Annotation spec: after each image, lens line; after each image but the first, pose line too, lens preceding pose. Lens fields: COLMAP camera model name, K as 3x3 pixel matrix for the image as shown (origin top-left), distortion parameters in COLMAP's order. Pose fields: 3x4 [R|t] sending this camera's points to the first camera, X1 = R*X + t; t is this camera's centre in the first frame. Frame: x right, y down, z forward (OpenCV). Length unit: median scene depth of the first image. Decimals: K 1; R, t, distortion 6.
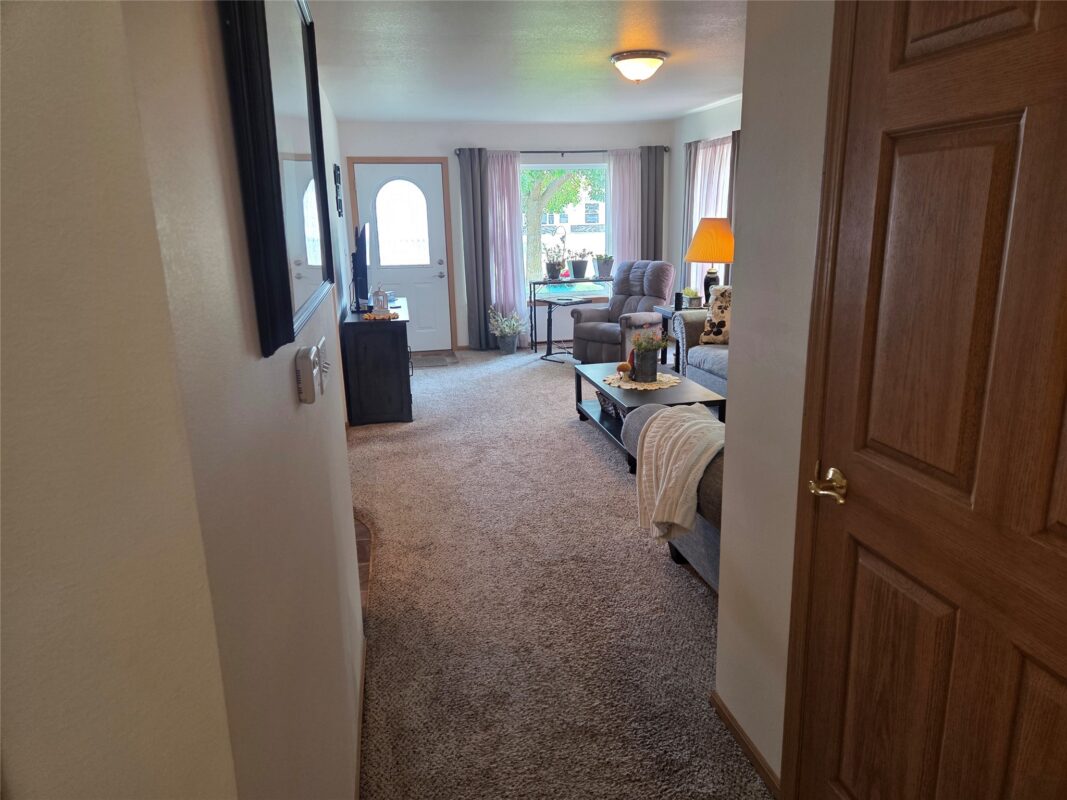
lens RADIAL K [[710.5, 0, 531.4], [0, 710.5, 393.4], [0, 0, 1]] dist [0.090552, -0.075675]
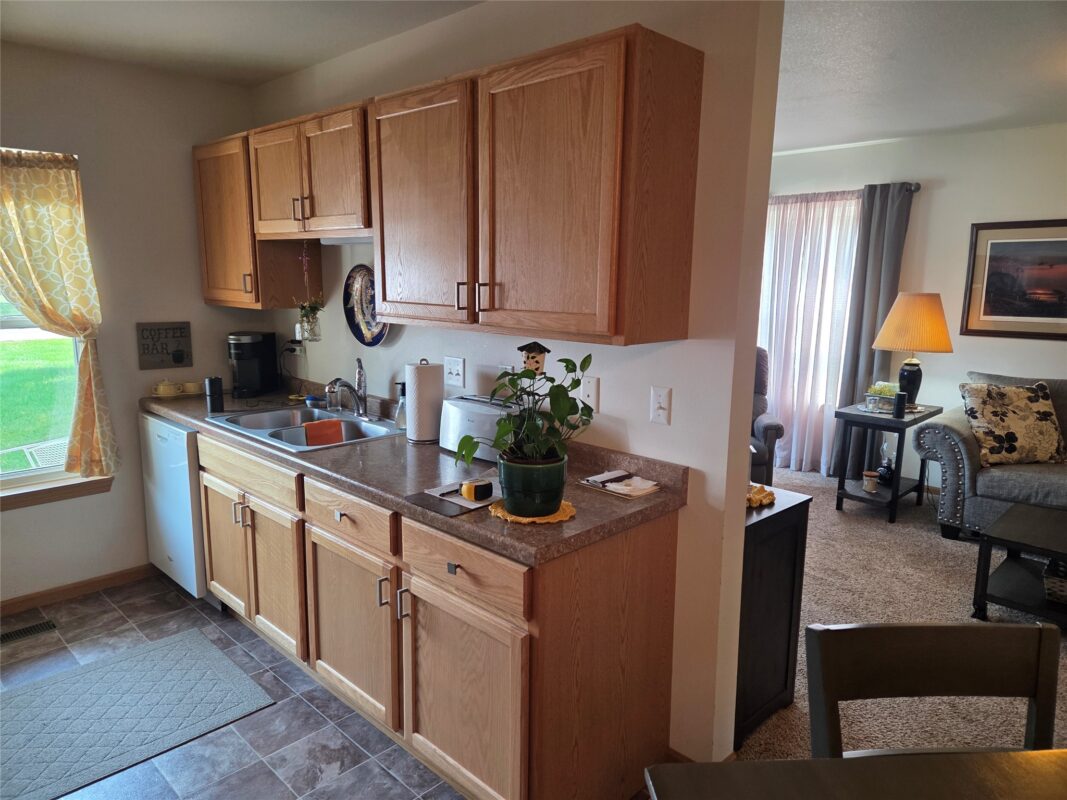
lens RADIAL K [[710.5, 0, 542.6], [0, 710.5, 404.3], [0, 0, 1]] dist [0.090552, -0.075675]
pose [[0.830271, -0.068711, 0.553108, -0.399070], [0.104219, 0.994008, -0.032961, -0.114088], [-0.547529, 0.085011, 0.832457, 0.468616]]
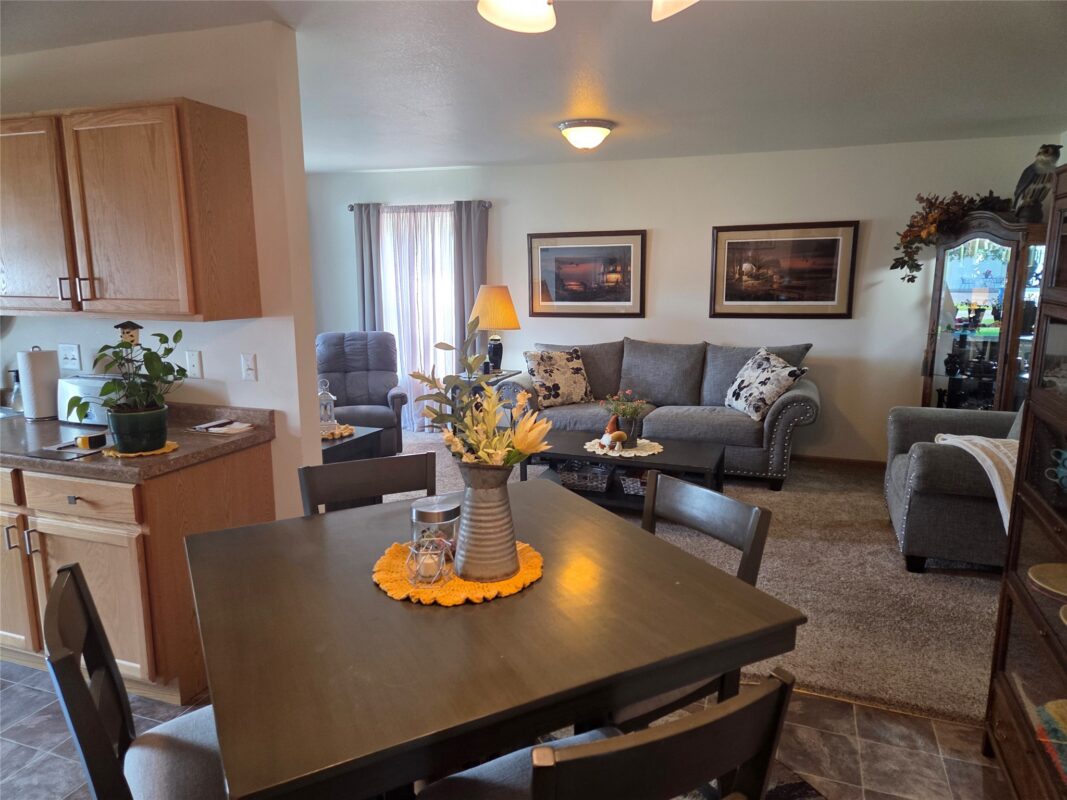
lens RADIAL K [[710.5, 0, 536.5], [0, 710.5, 401.9], [0, 0, 1]] dist [0.090552, -0.075675]
pose [[0.531208, -0.129460, 0.837292, -0.448380], [0.192951, 0.980773, 0.029230, -0.081359], [-0.824978, 0.146029, 0.545973, 0.342161]]
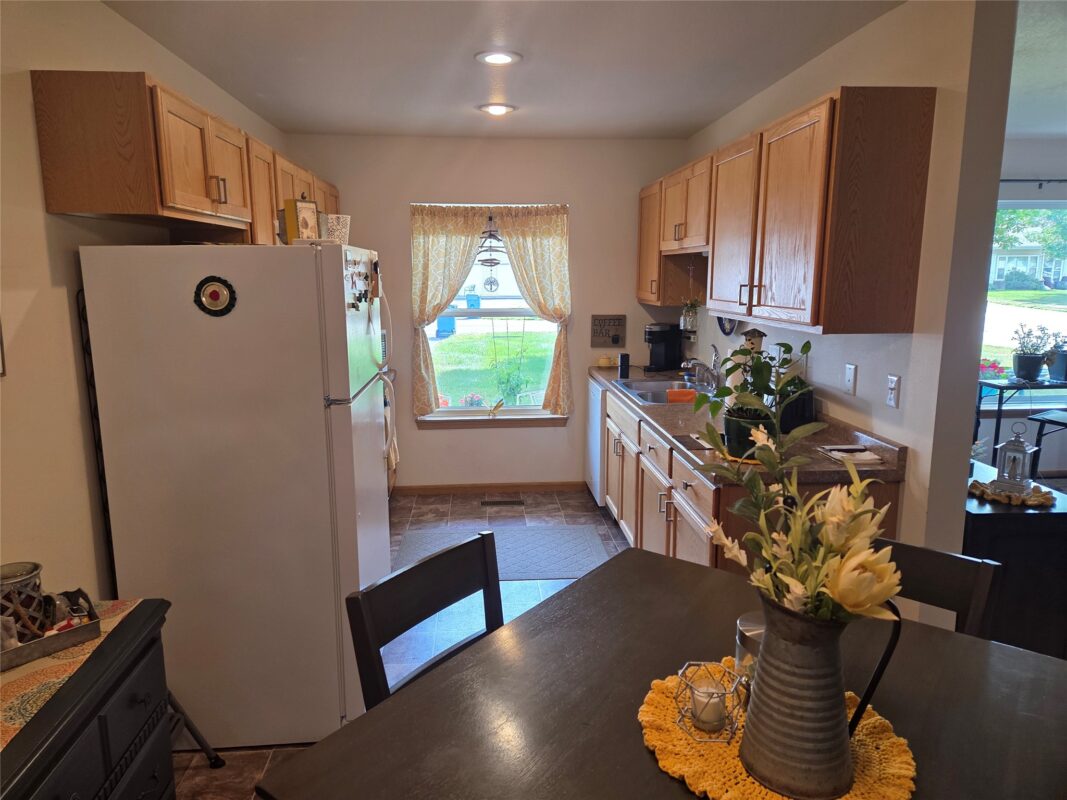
lens RADIAL K [[710.5, 0, 525.4], [0, 710.5, 392.7], [0, 0, 1]] dist [0.090552, -0.075675]
pose [[0.990003, 0.042857, -0.134381, -0.324394], [-0.052697, 0.996116, -0.070544, -0.085532], [0.130836, 0.076920, 0.988416, 0.333573]]
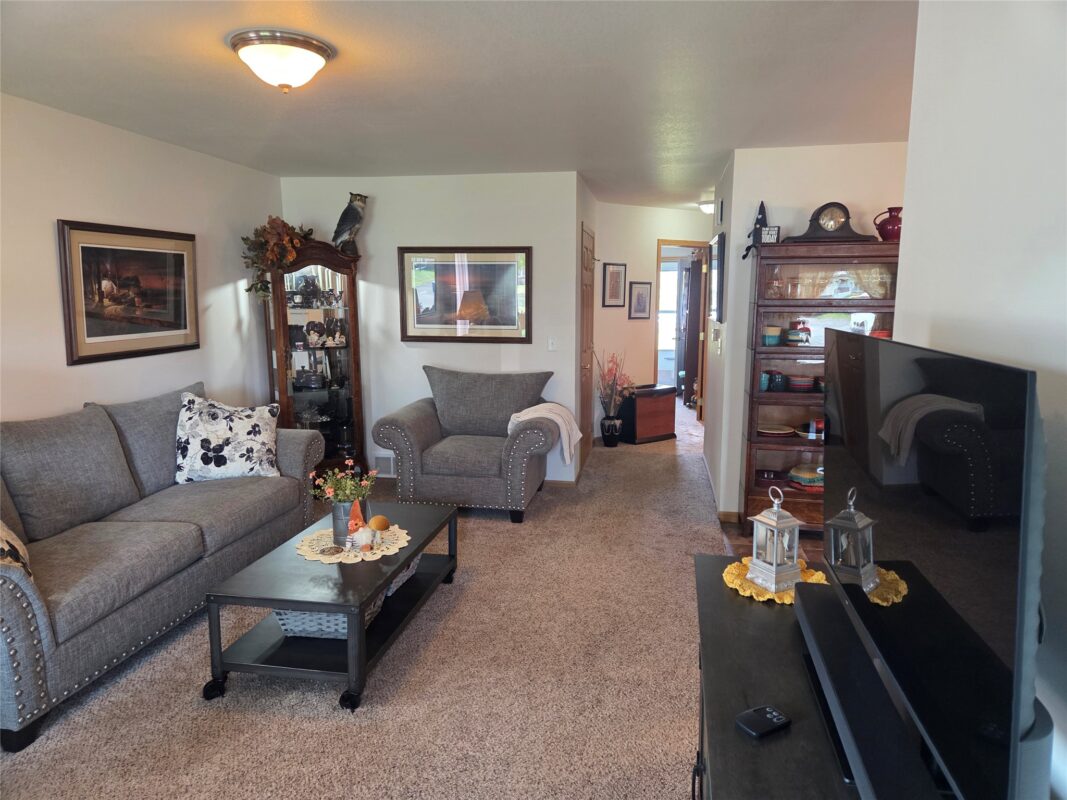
lens RADIAL K [[710.5, 0, 532.8], [0, 710.5, 398.4], [0, 0, 1]] dist [0.090552, -0.075675]
pose [[-0.926759, -0.027279, 0.374664, -0.158647], [0.115869, 0.927973, 0.354176, -0.229072], [-0.357340, 0.371648, -0.856847, 0.914637]]
